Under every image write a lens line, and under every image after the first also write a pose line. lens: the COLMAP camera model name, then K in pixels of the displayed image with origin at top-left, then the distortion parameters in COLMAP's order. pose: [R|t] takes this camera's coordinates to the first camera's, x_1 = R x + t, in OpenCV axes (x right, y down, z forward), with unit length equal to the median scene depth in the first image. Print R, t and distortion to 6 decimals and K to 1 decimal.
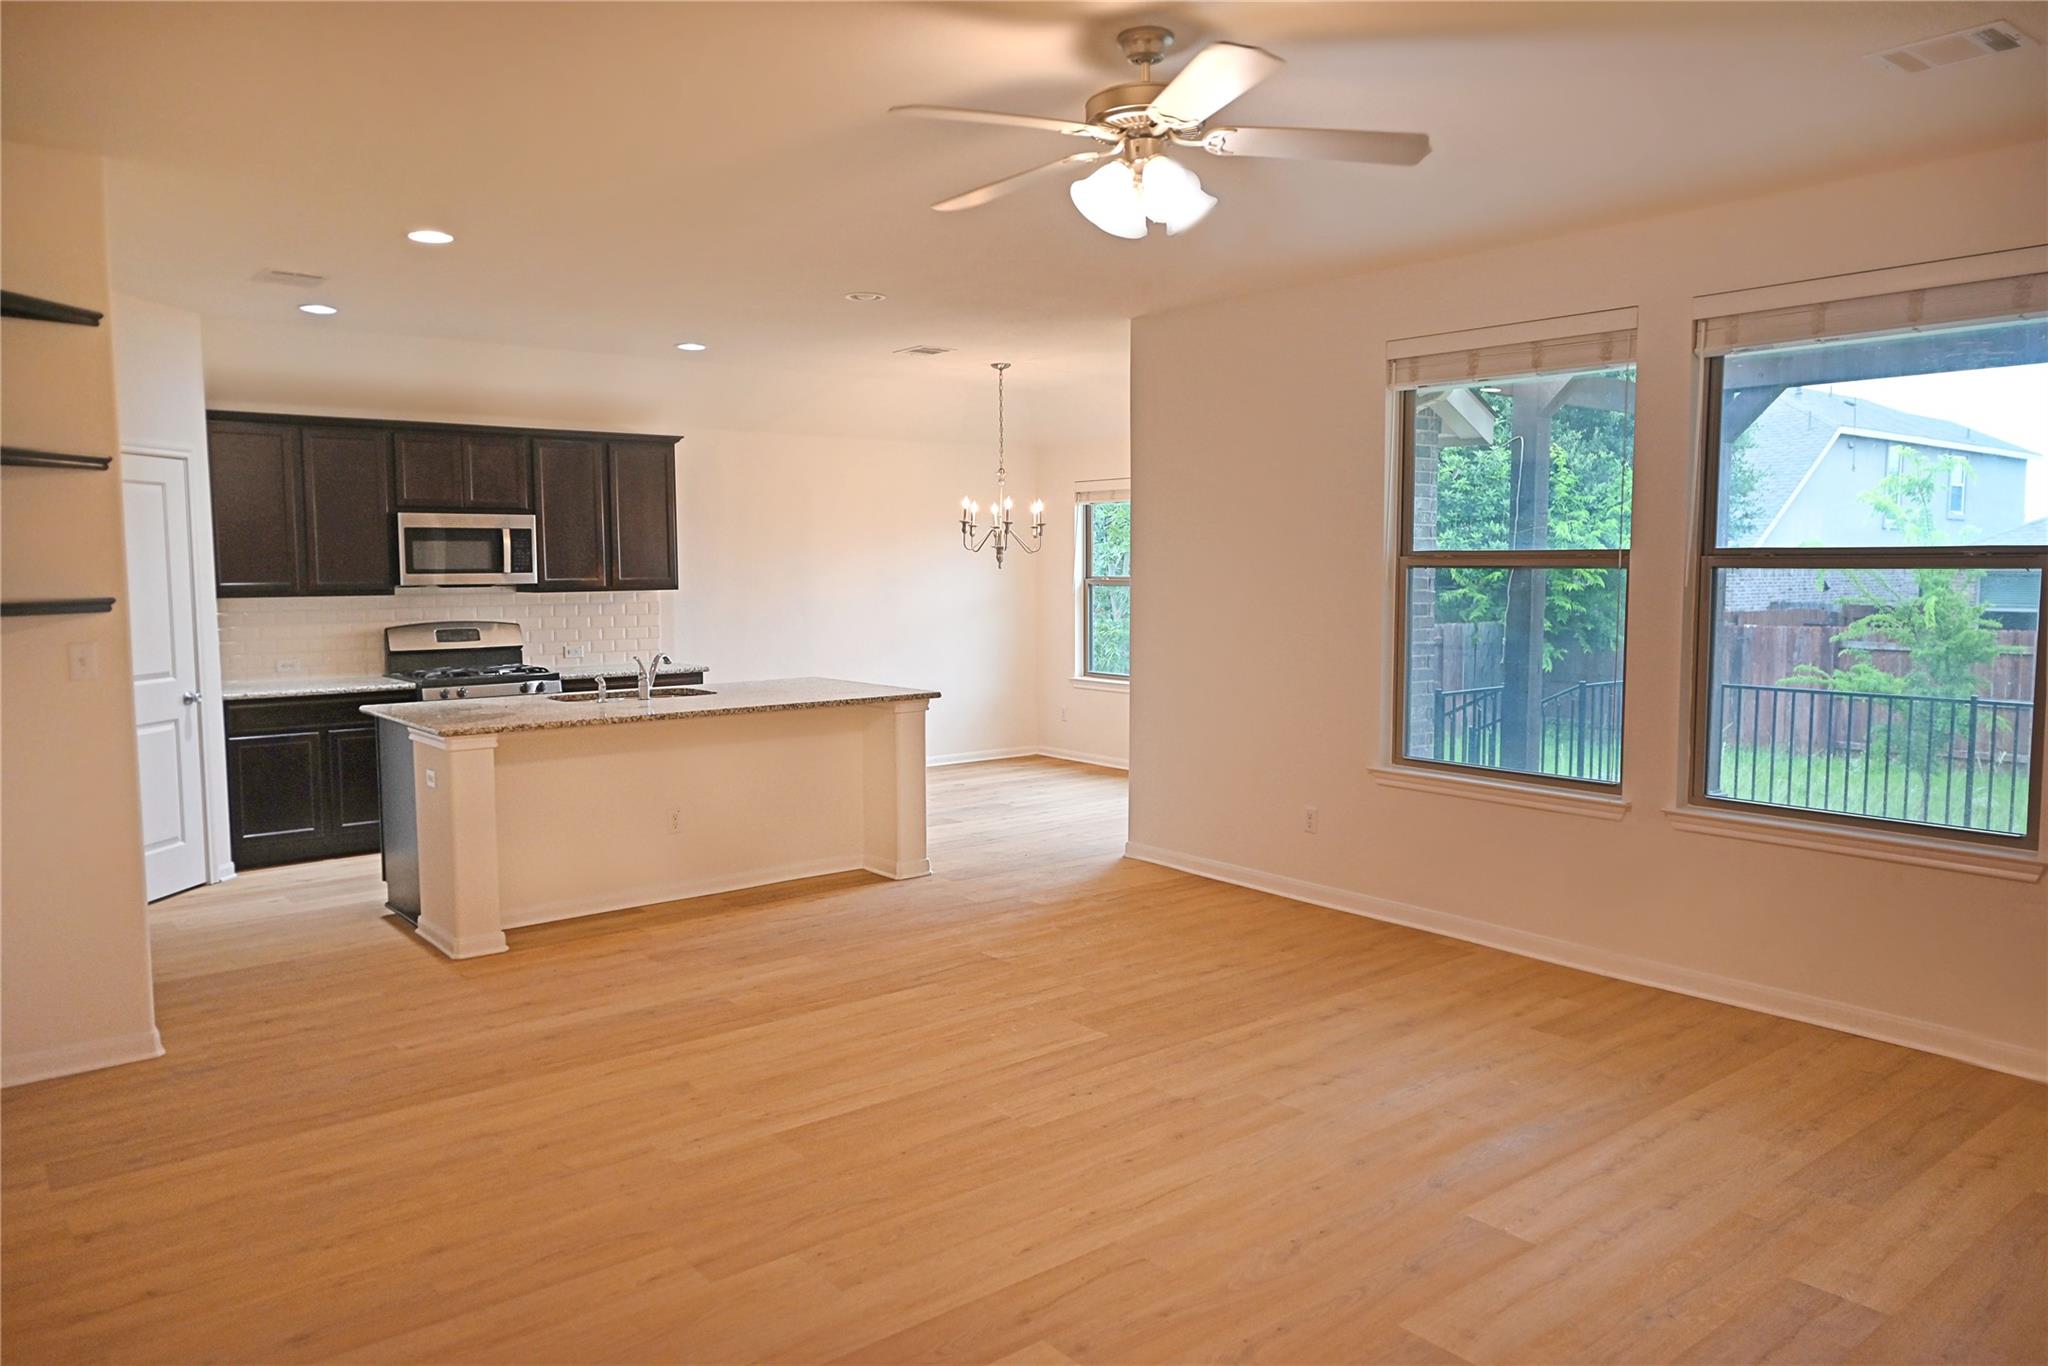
lens RADIAL K [[1388.4, 0, 1019.6], [0, 1388.4, 682.7], [0, 0, 1]] dist [-0.002360, 0.006501]
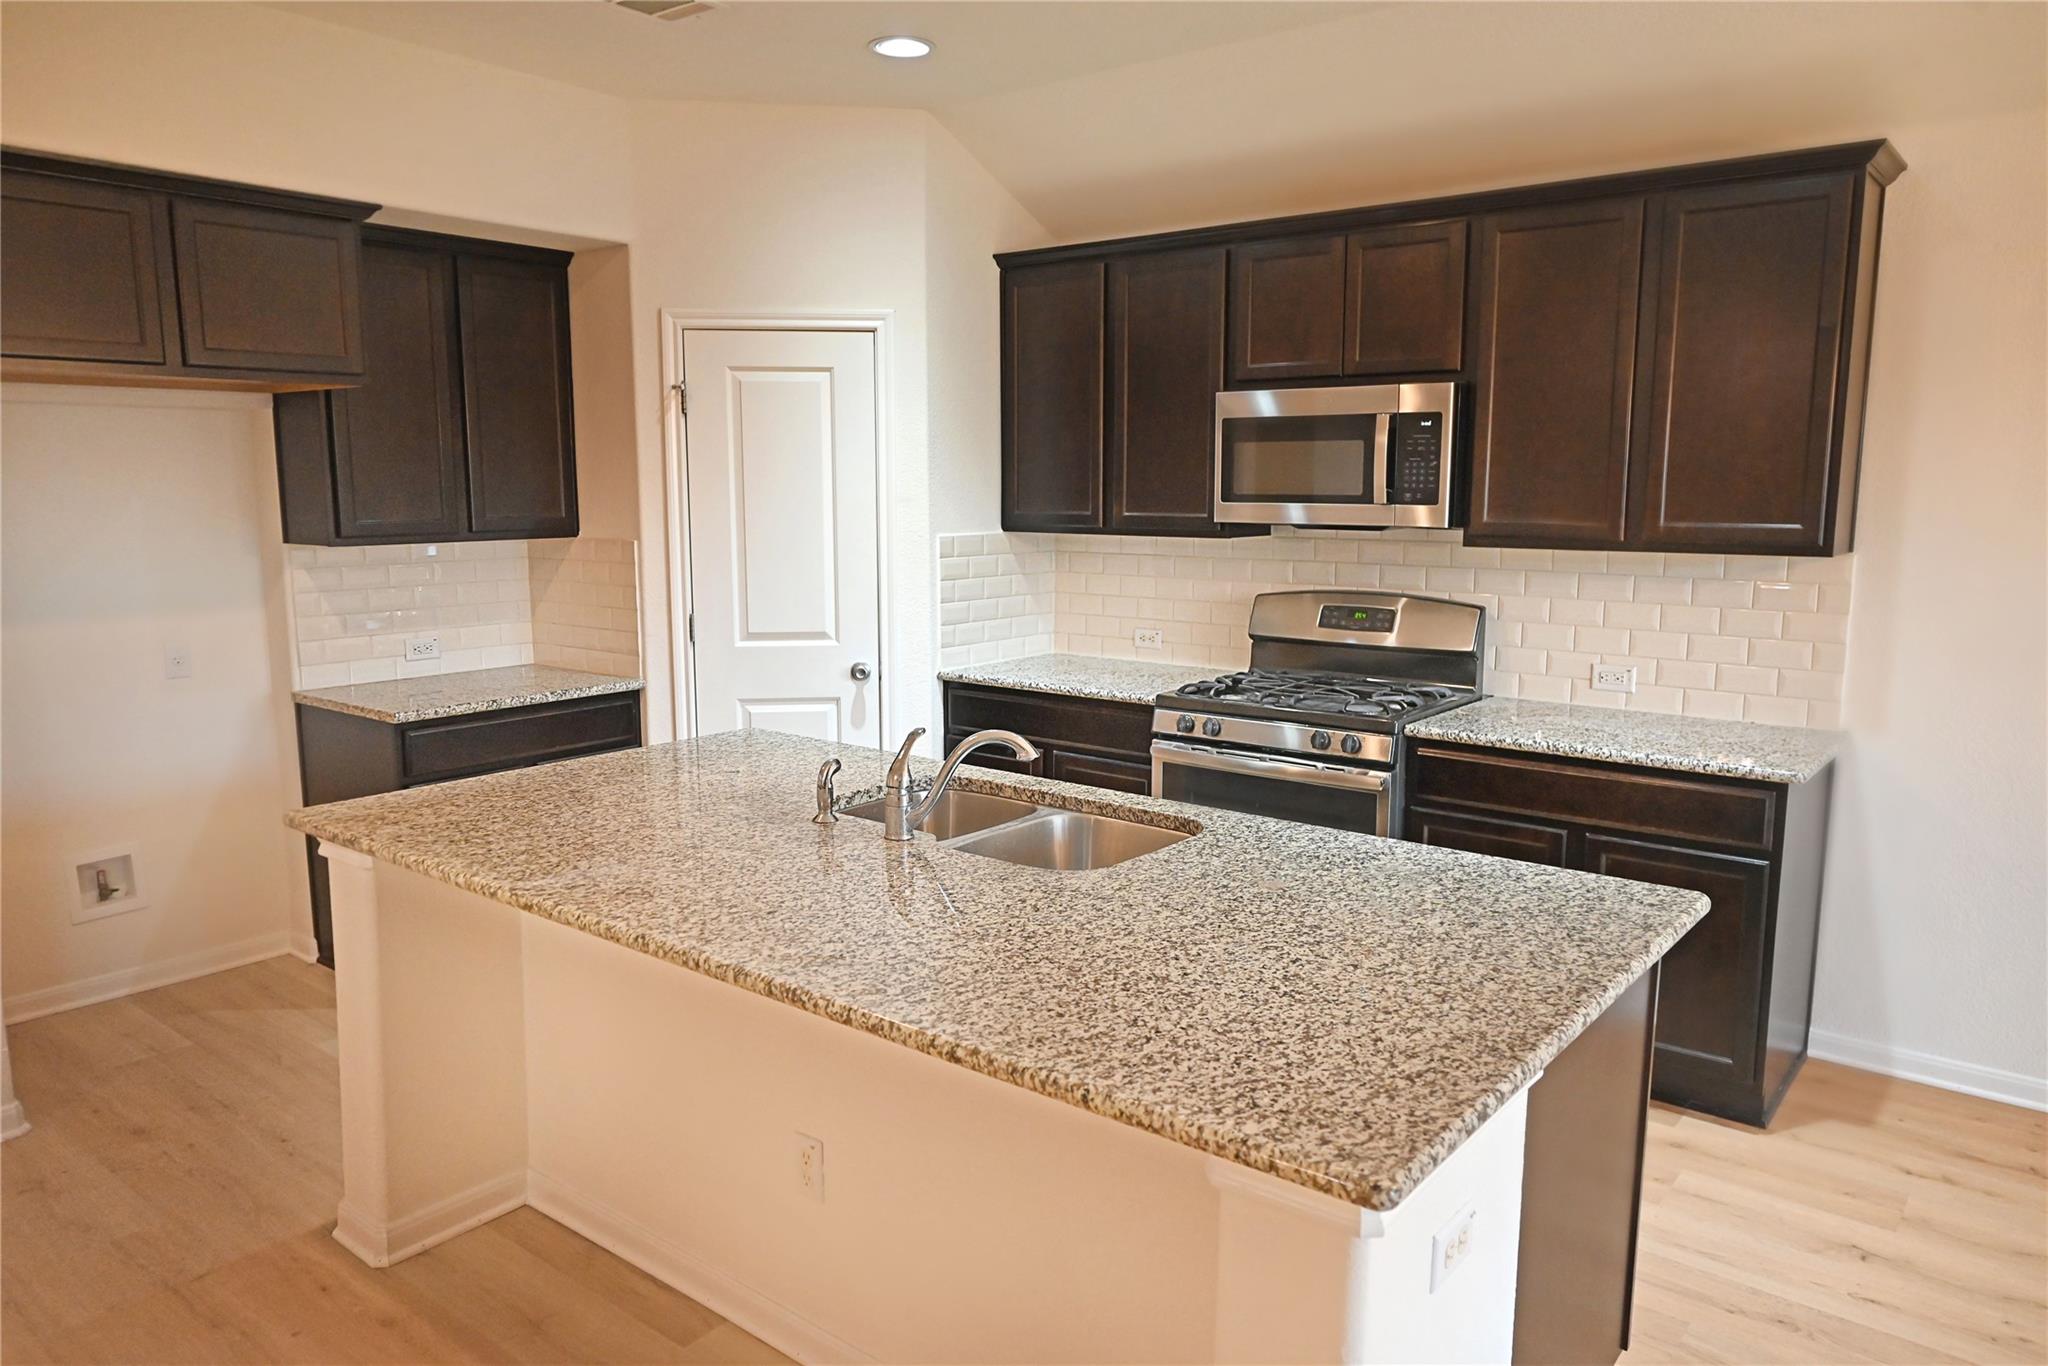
lens RADIAL K [[1388.4, 0, 1022.1], [0, 1388.4, 685.9], [0, 0, 1]] dist [-0.002360, 0.006501]
pose [[0.207816, 0.151389, -0.966382, 0.145842], [-0.085237, 0.986995, 0.136289, -0.112169], [0.974447, 0.054049, 0.218017, 1.205208]]
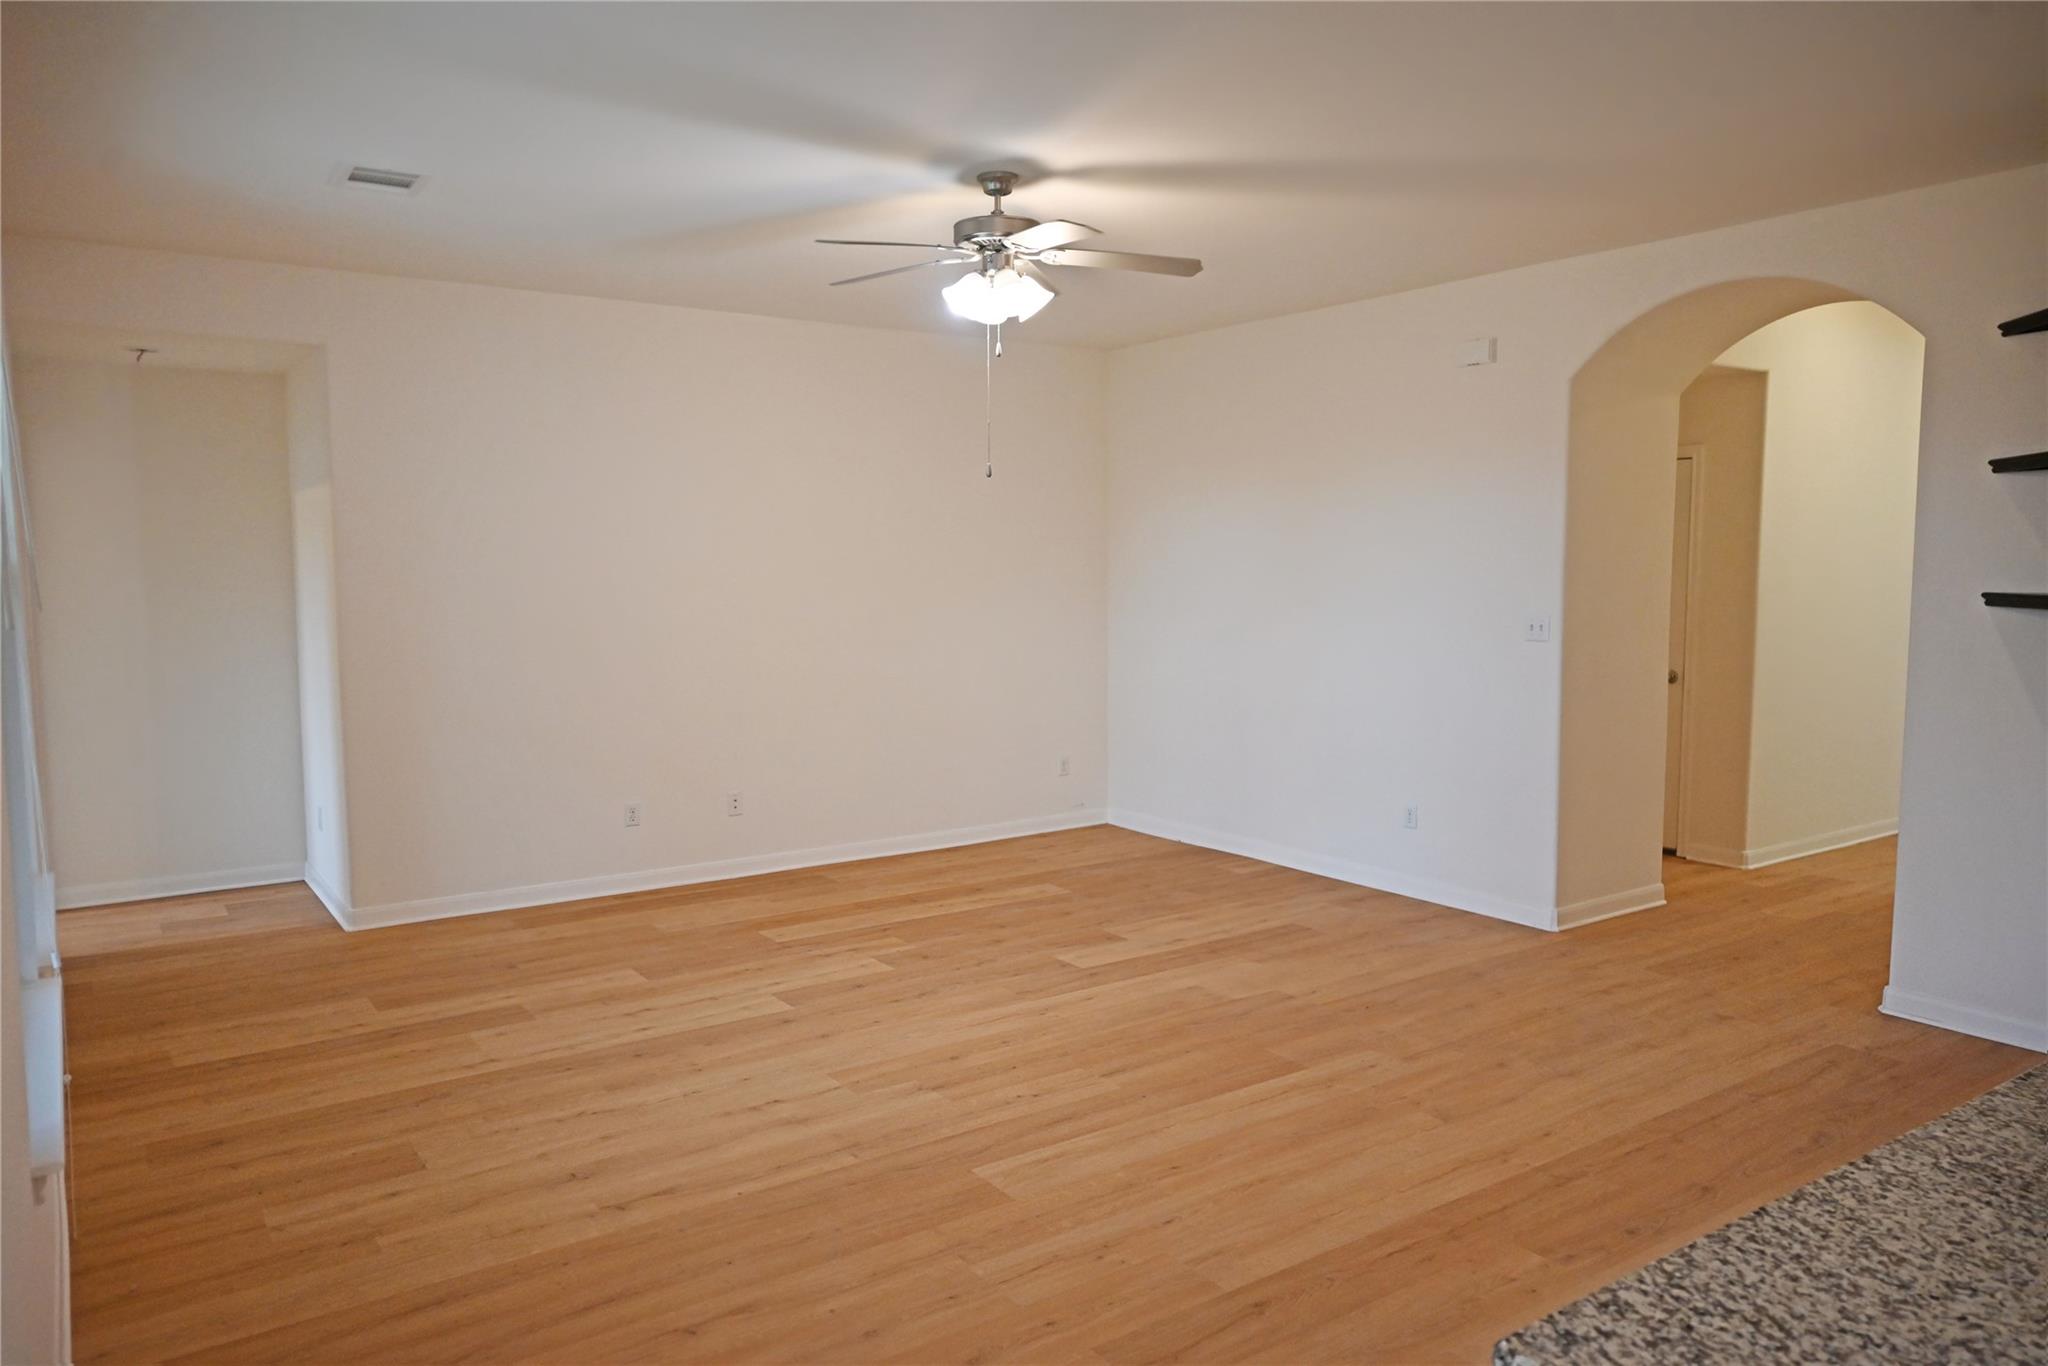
lens RADIAL K [[1388.4, 0, 1012.6], [0, 1388.4, 686.9], [0, 0, 1]] dist [-0.002360, 0.006501]
pose [[-0.997376, -0.000213, 0.072399, -0.013602], [0.012434, 0.984635, 0.174181, -0.134630], [-0.071324, 0.174625, -0.982048, 1.538185]]
